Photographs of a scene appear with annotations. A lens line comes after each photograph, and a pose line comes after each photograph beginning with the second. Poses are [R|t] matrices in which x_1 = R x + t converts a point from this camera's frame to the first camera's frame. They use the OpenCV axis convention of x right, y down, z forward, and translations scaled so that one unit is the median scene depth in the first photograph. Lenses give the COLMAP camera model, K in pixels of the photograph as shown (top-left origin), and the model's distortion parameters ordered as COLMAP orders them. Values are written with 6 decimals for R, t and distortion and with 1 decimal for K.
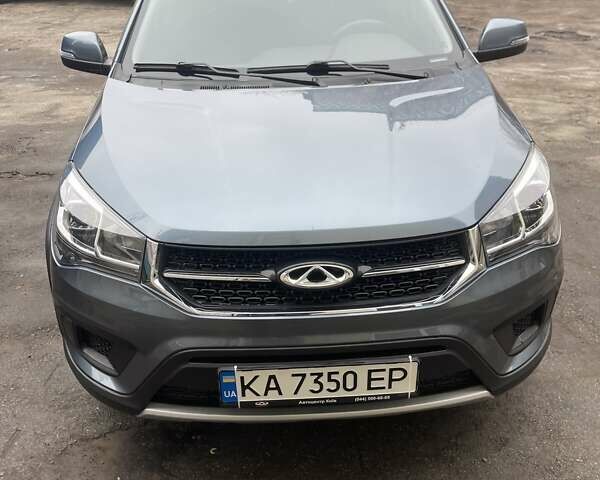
lens RADIAL K [[602.7, 0, 289.1], [0, 602.7, 232.5], [0, 0, 1]] dist [0.009034, 0.010422]
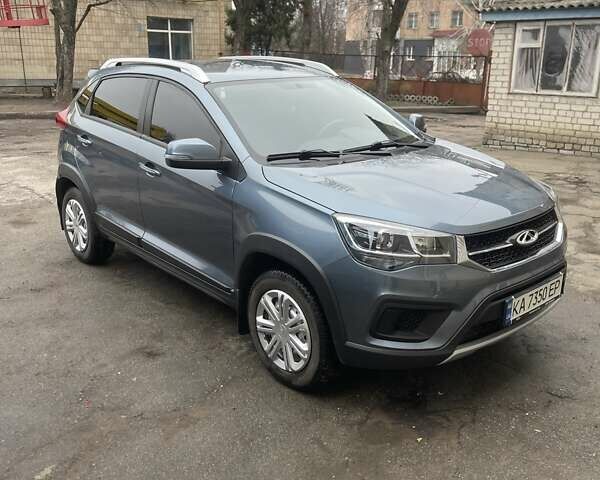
lens RADIAL K [[602.7, 0, 289.1], [0, 602.7, 232.5], [0, 0, 1]] dist [0.009034, 0.010422]
pose [[0.800166, -0.155117, 0.579372, -1.564539], [0.262843, 0.958969, -0.106262, 0.060066], [-0.539117, 0.237312, 0.808106, -0.098867]]
